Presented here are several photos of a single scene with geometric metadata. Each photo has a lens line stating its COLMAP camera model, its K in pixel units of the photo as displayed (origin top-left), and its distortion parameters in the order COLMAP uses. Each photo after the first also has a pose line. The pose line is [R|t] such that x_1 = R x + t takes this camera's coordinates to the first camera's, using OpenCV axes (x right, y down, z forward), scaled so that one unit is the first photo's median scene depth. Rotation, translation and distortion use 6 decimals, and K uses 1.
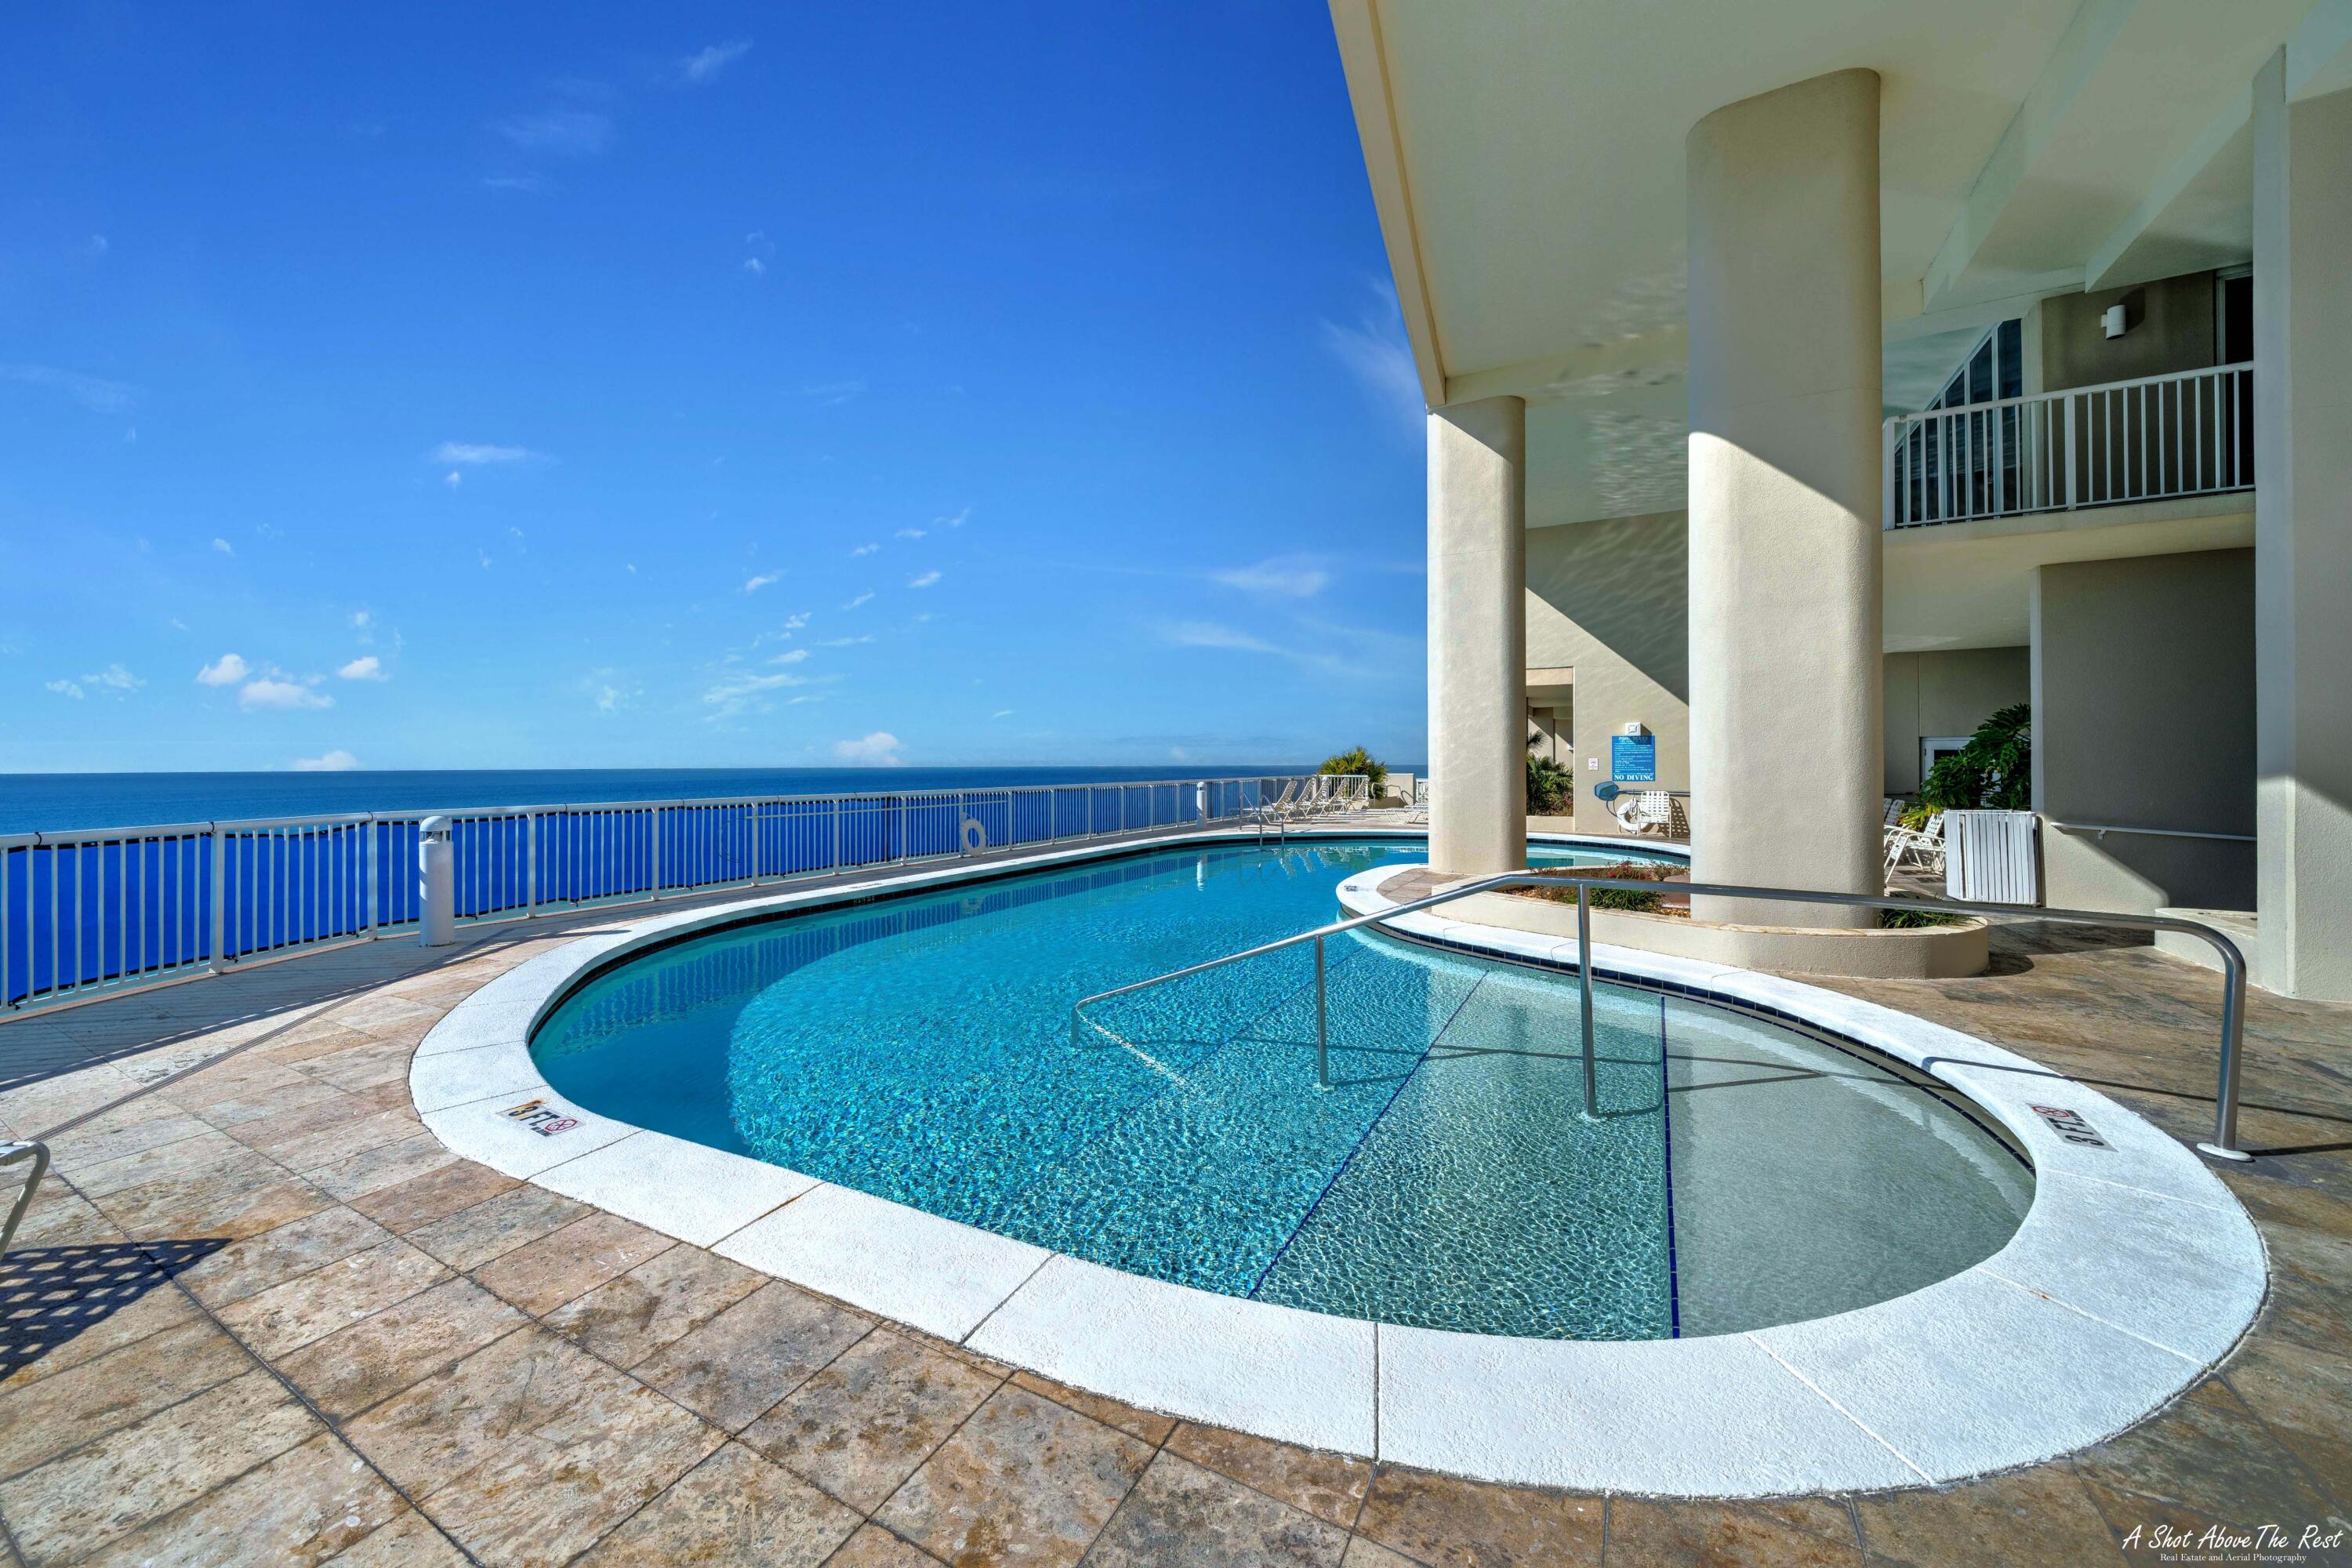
lens RADIAL K [[861.6, 0, 1178.2], [0, 861.6, 767.9], [0, 0, 1]] dist [-0.004067, -0.000381]
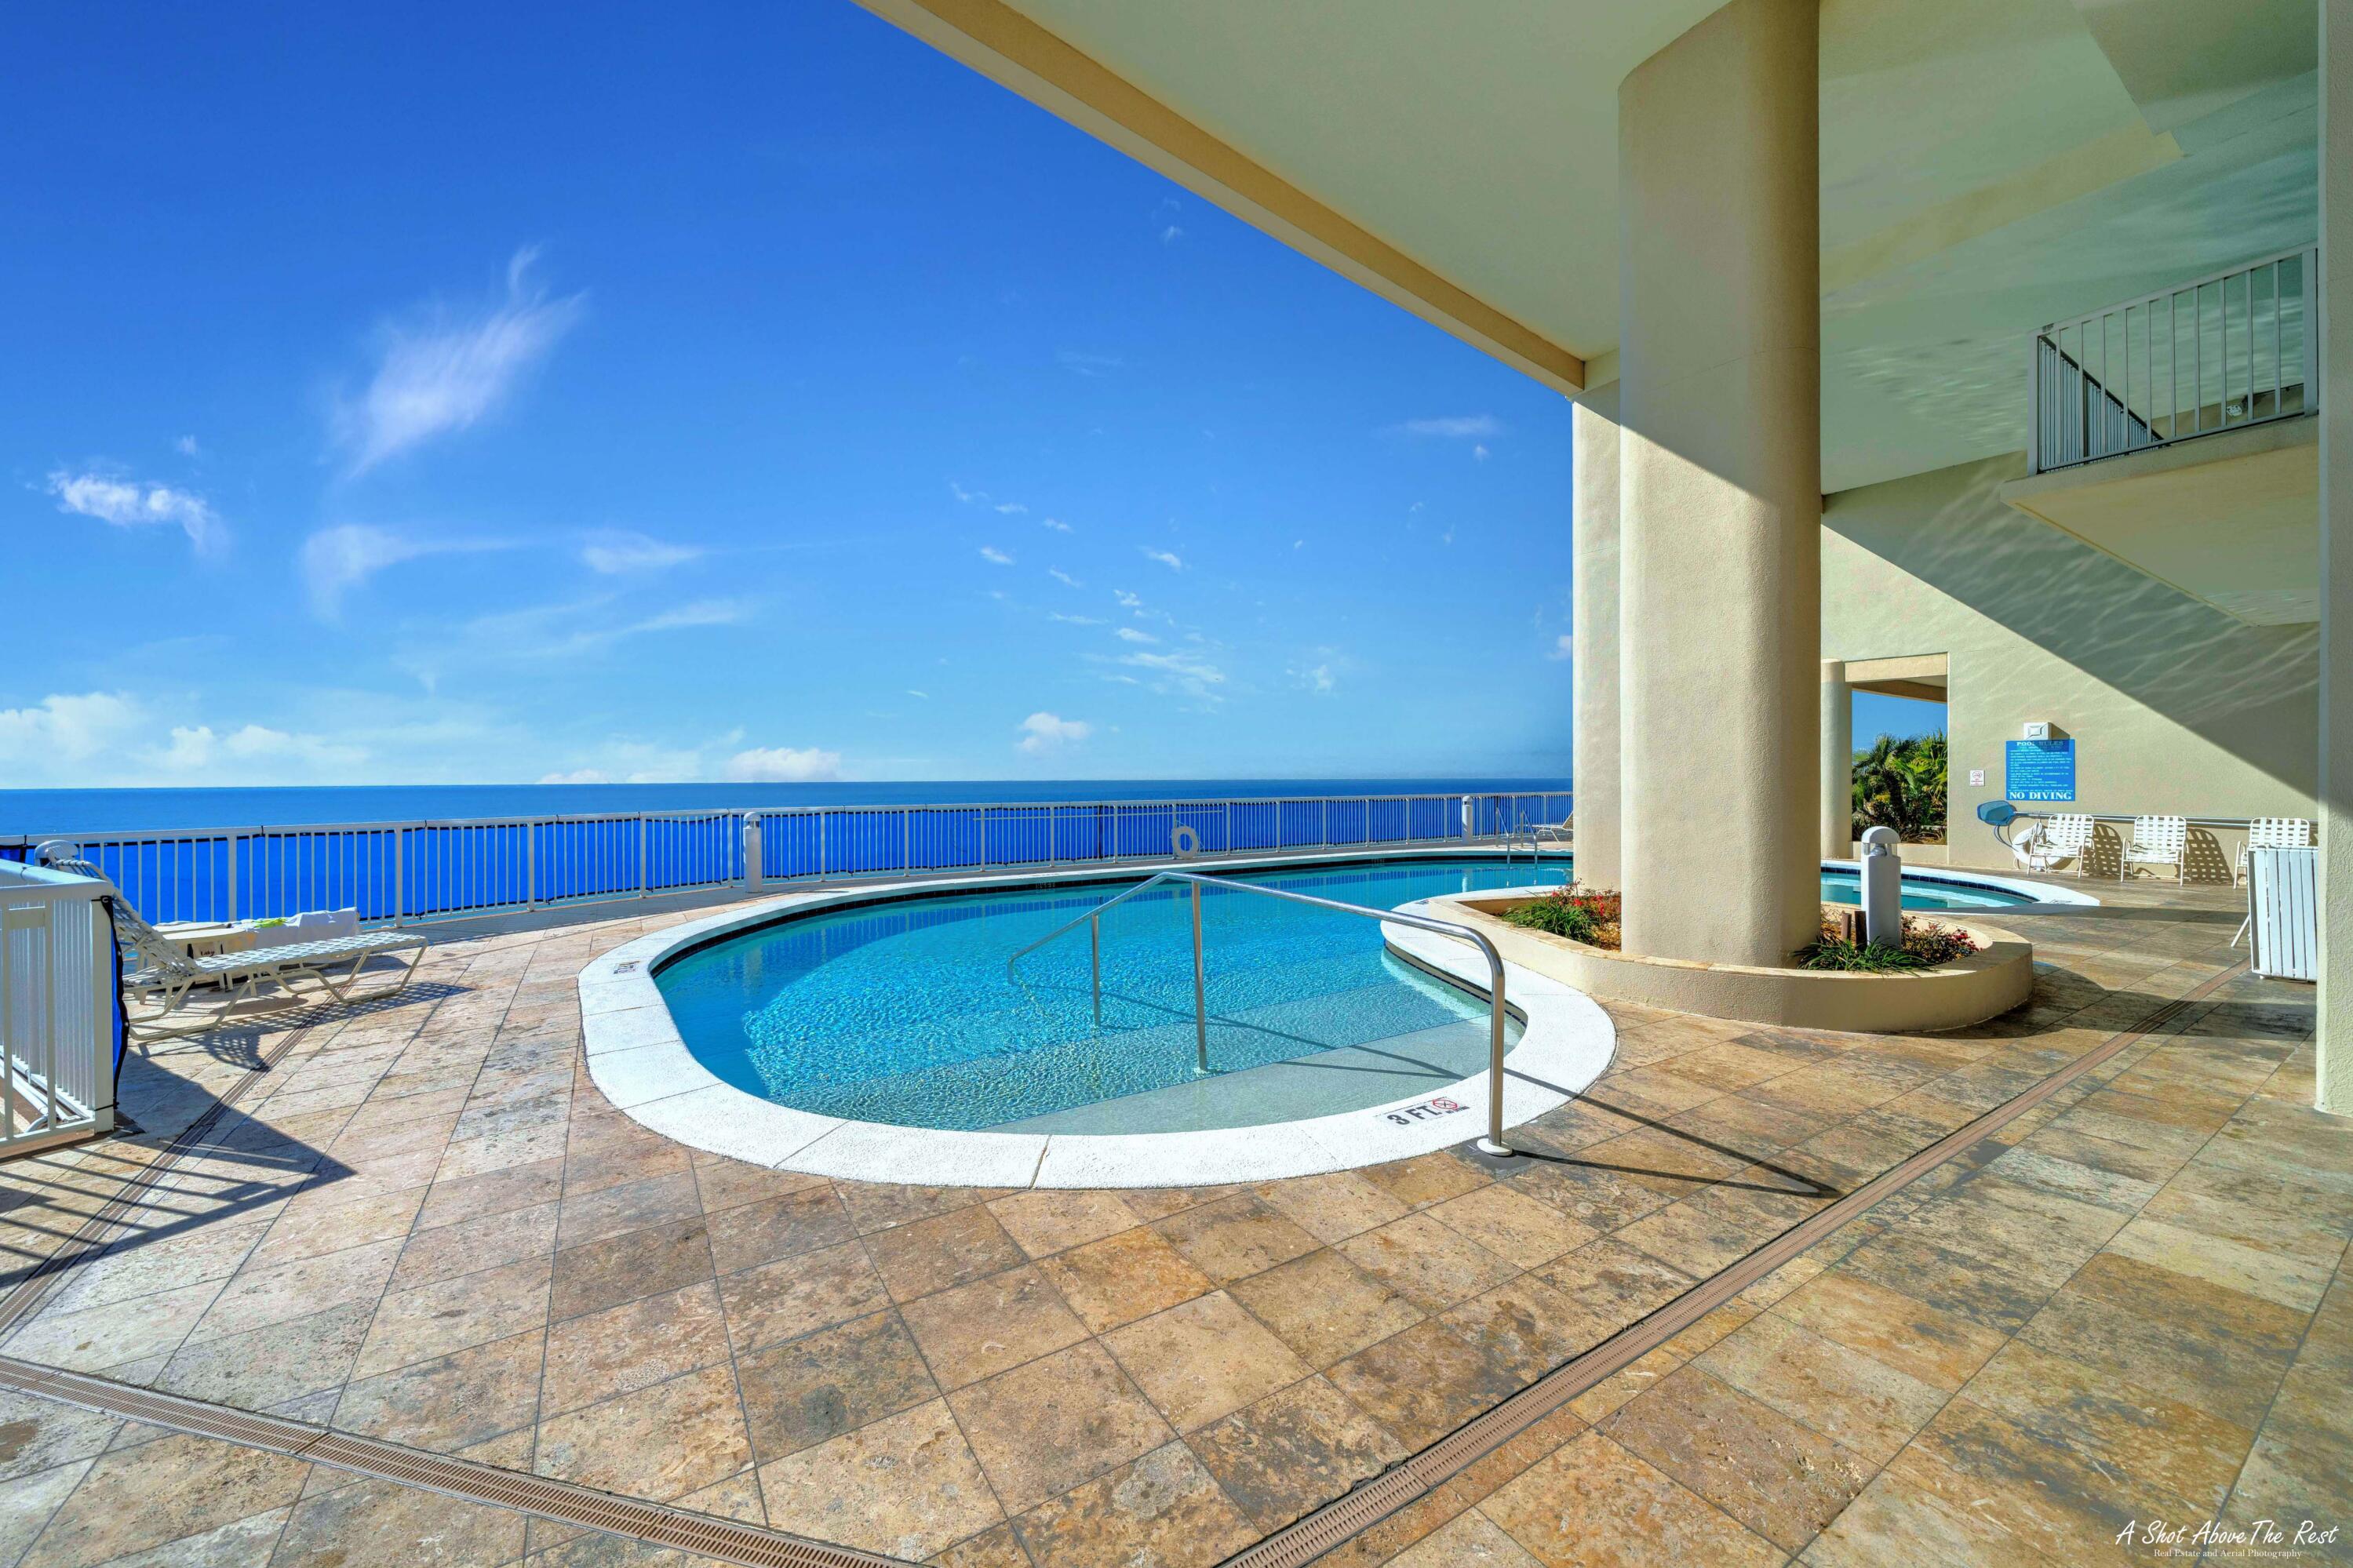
lens RADIAL K [[861.9, 0, 1153.7], [0, 861.9, 787.3], [0, 0, 1]] dist [-0.004067, -0.000381]
pose [[0.882938, 0.005266, -0.469460, 0.406972], [-0.001445, 0.999963, 0.008499, -0.002696], [0.469488, -0.006825, 0.882913, -0.044025]]
